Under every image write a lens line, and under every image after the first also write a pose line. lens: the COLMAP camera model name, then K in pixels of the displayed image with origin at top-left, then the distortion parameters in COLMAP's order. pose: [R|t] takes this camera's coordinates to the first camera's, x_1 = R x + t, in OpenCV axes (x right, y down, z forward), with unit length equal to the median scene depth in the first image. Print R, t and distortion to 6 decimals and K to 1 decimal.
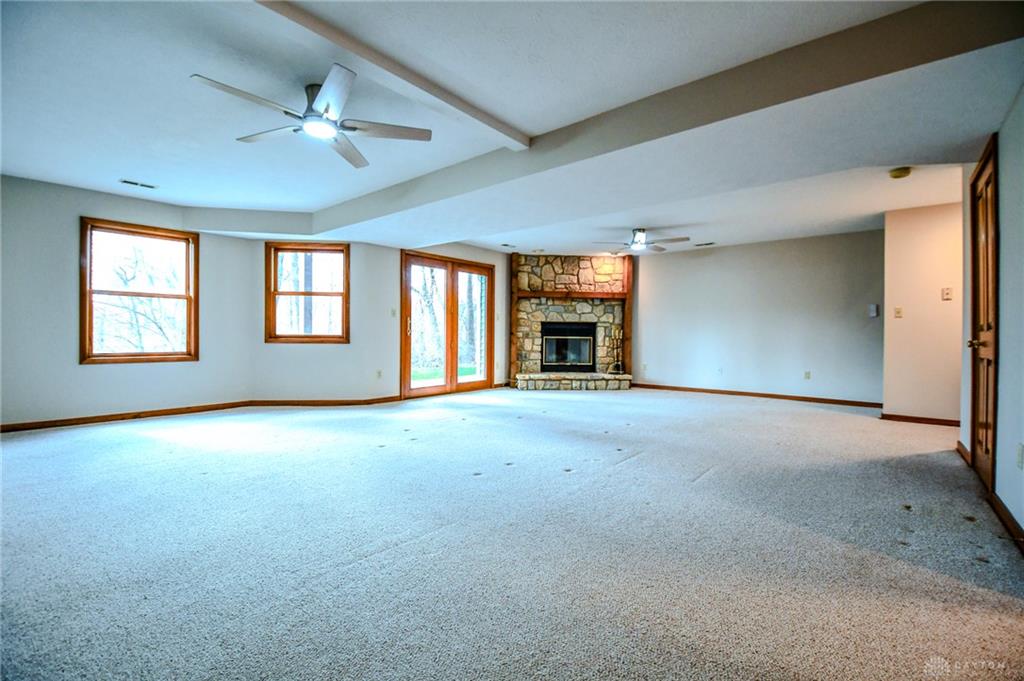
lens RADIAL K [[444.4, 0, 504.6], [0, 444.4, 341.4], [0, 0, 1]] dist [-0.000704, -0.011559]
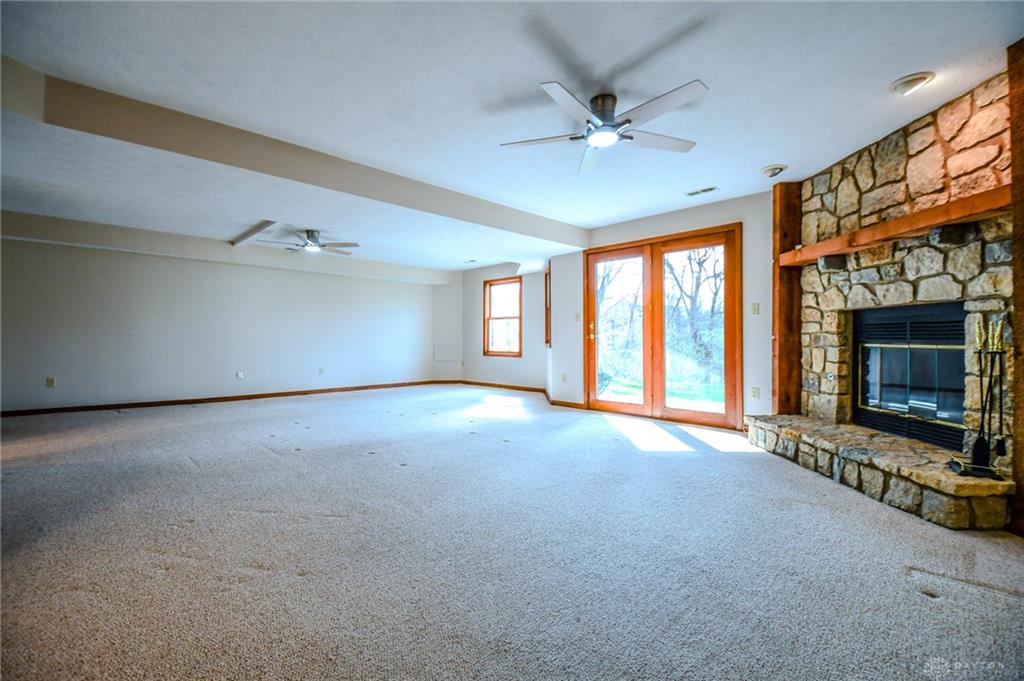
lens RADIAL K [[444.4, 0, 503.3], [0, 444.4, 344.8], [0, 0, 1]] dist [-0.000704, -0.011559]
pose [[-0.097725, 0.005371, -0.995199, 0.562450], [-0.015836, 0.999850, 0.006951, -0.007323], [0.995087, 0.016439, -0.097626, 0.707648]]
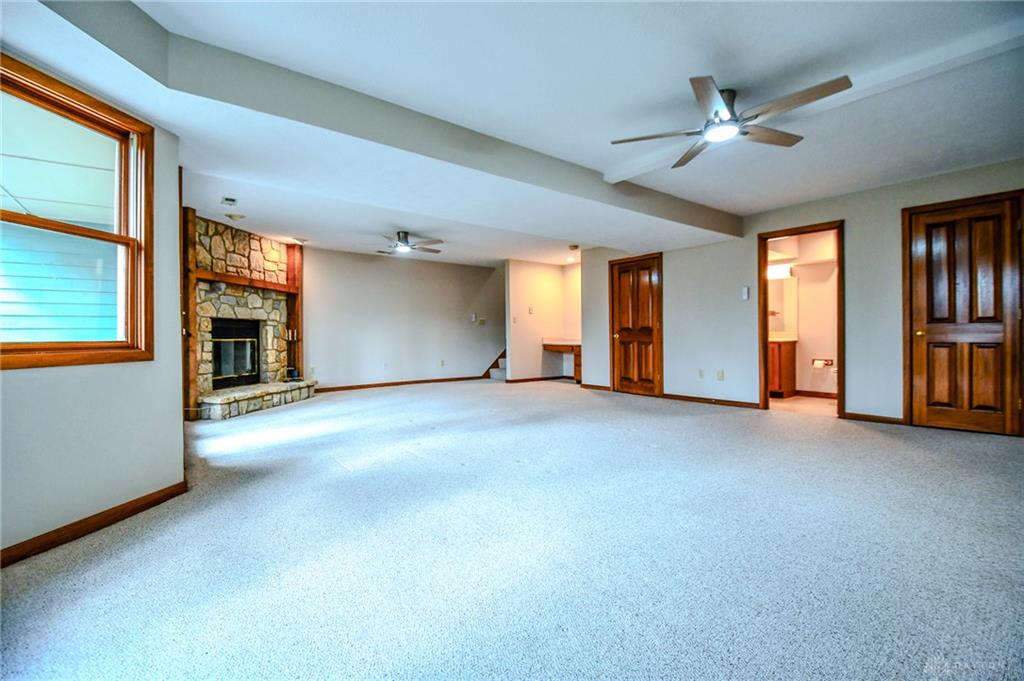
lens RADIAL K [[444.4, 0, 512.0], [0, 444.4, 342.4], [0, 0, 1]] dist [-0.000704, -0.011559]
pose [[0.190876, -0.026838, 0.981247, -0.498987], [0.023302, 0.999468, 0.022803, -0.010711], [-0.981338, 0.018512, 0.191399, 0.417277]]
